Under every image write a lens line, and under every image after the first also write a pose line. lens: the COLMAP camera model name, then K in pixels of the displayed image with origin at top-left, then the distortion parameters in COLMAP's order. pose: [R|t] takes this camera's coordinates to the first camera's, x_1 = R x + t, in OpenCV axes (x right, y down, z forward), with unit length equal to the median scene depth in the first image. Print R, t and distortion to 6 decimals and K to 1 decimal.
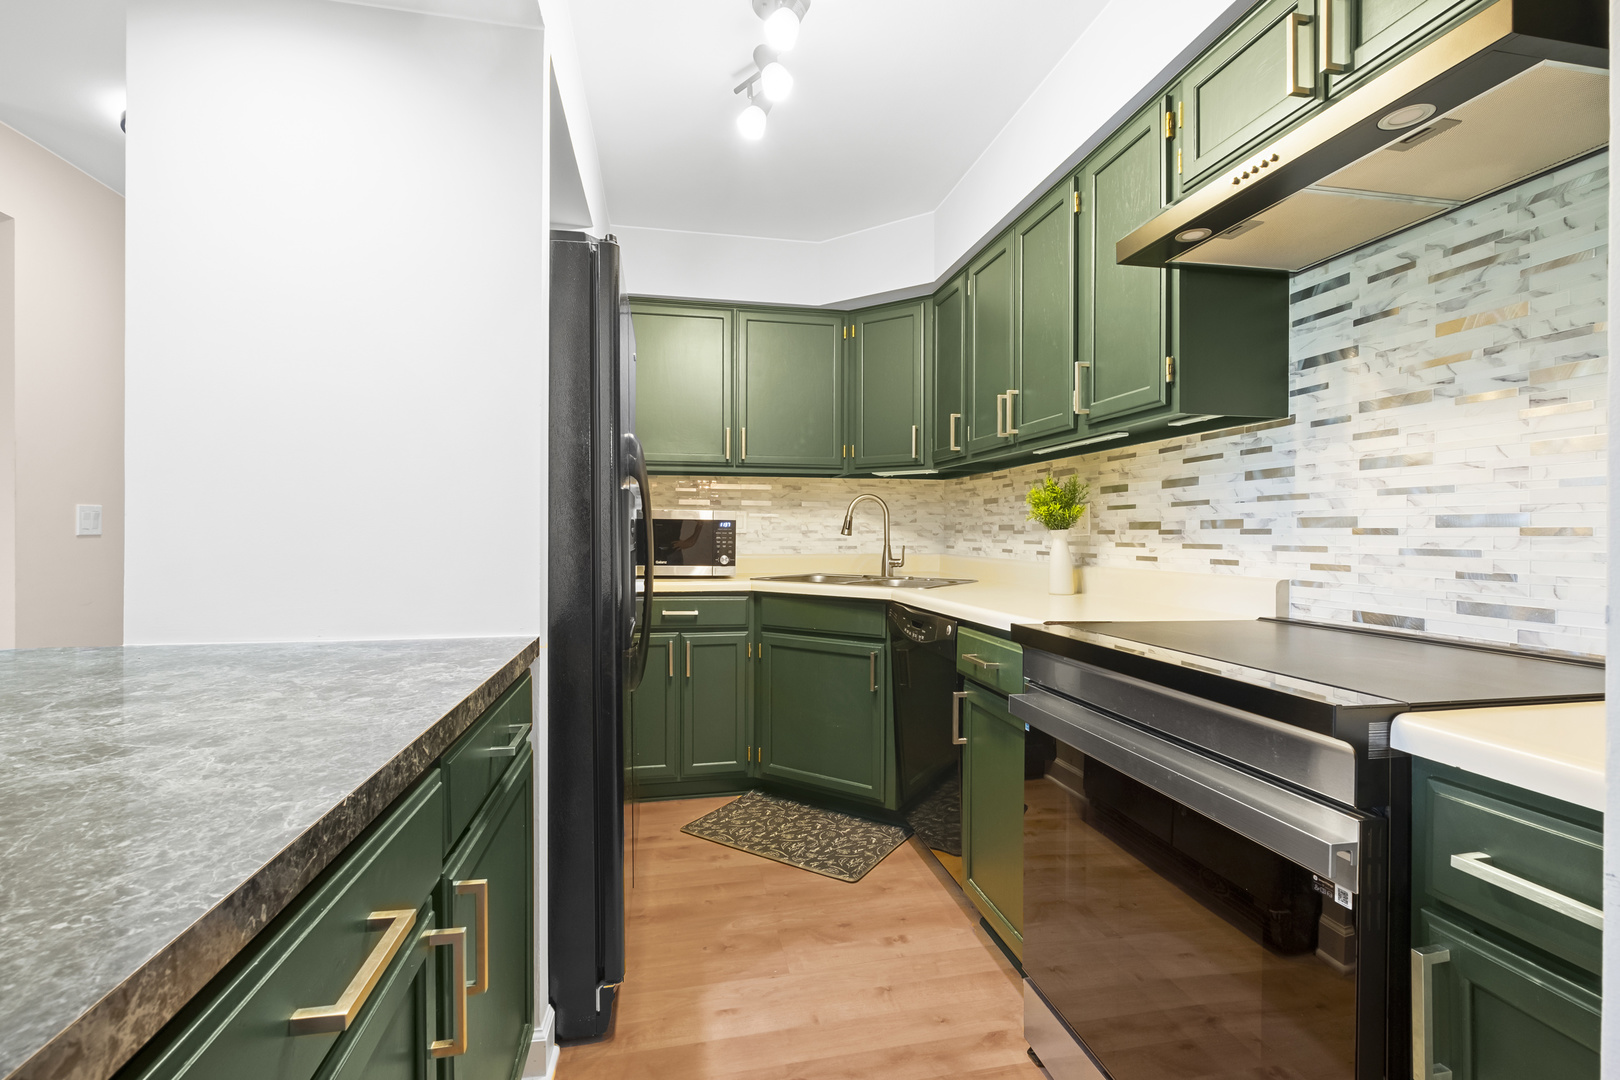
lens RADIAL K [[705.9, 0, 807.6], [0, 705.9, 539.0], [0, 0, 1]] dist [-0.000759, -0.000710]
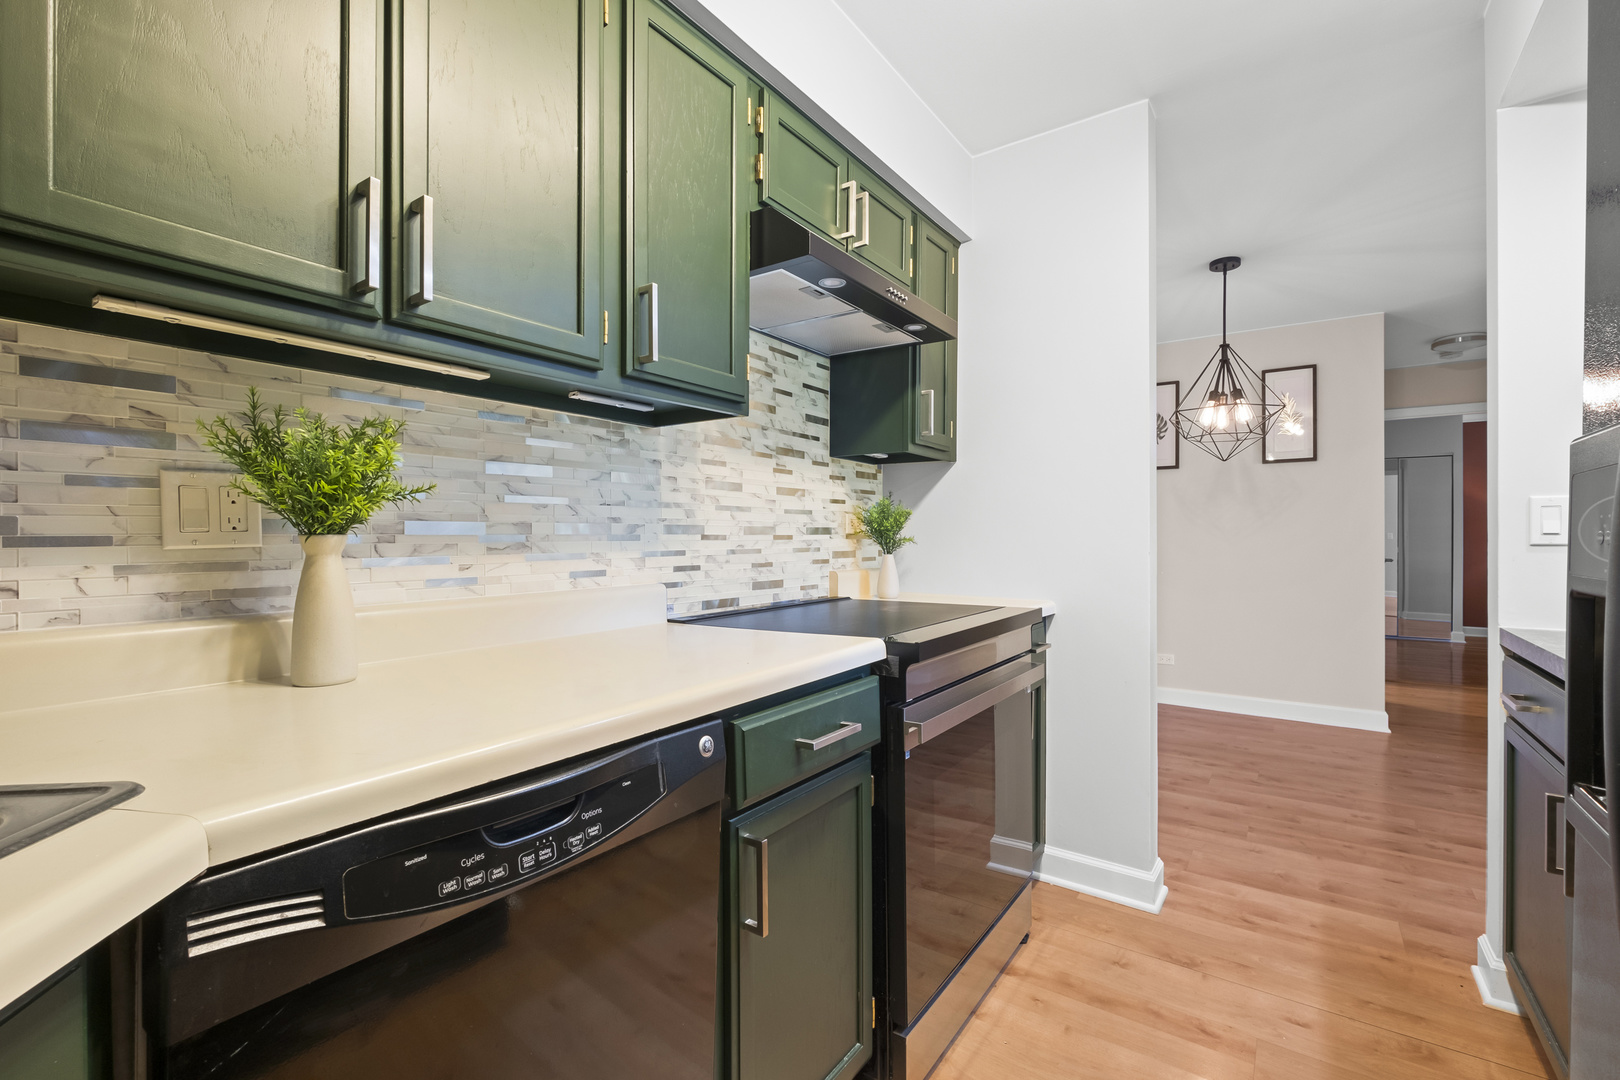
lens RADIAL K [[705.9, 0, 825.7], [0, 705.9, 546.2], [0, 0, 1]] dist [-0.000759, -0.000710]
pose [[-0.695231, -0.005266, 0.718767, -0.281406], [0.011233, 0.999771, 0.018190, -0.016081], [-0.718698, 0.020720, -0.695013, 1.791949]]
